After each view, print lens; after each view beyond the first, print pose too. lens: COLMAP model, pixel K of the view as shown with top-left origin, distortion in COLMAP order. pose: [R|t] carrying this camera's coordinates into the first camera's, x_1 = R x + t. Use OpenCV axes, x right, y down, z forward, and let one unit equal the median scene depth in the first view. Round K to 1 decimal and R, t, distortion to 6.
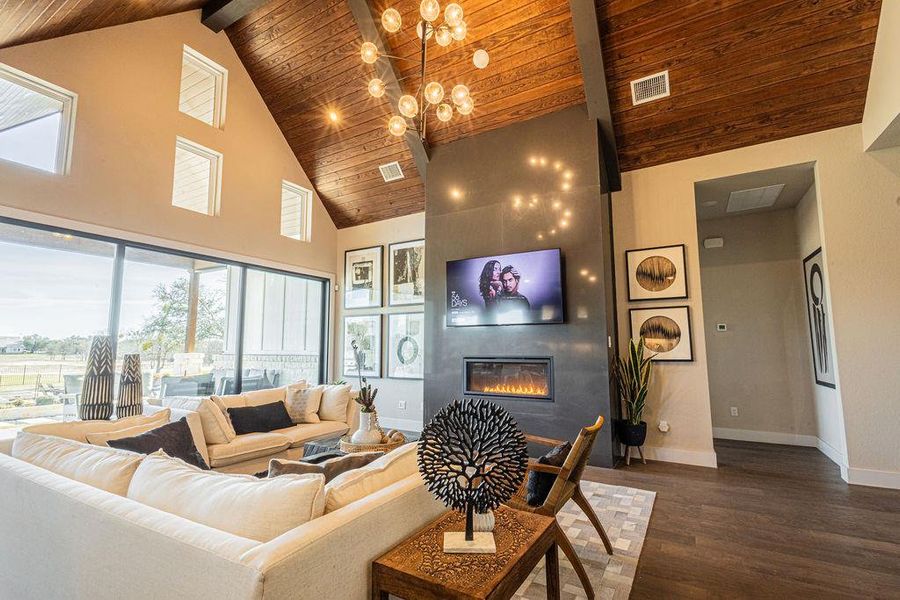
lens RADIAL K [[412.6, 0, 450.4], [0, 412.6, 301.6], [0, 0, 1]] dist [0.006050, 0.000615]
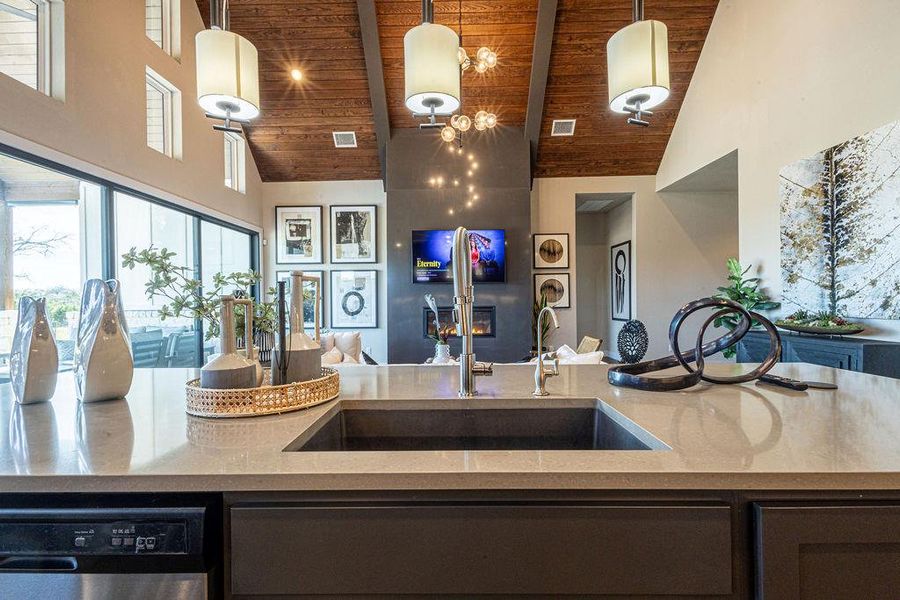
lens RADIAL K [[412.6, 0, 449.1], [0, 412.6, 300.1], [0, 0, 1]] dist [0.006050, 0.000615]
pose [[0.873009, -0.006487, 0.487661, -0.444046], [-0.046770, 0.994190, 0.096951, -0.014220], [-0.485456, -0.107447, 0.867633, -0.120580]]
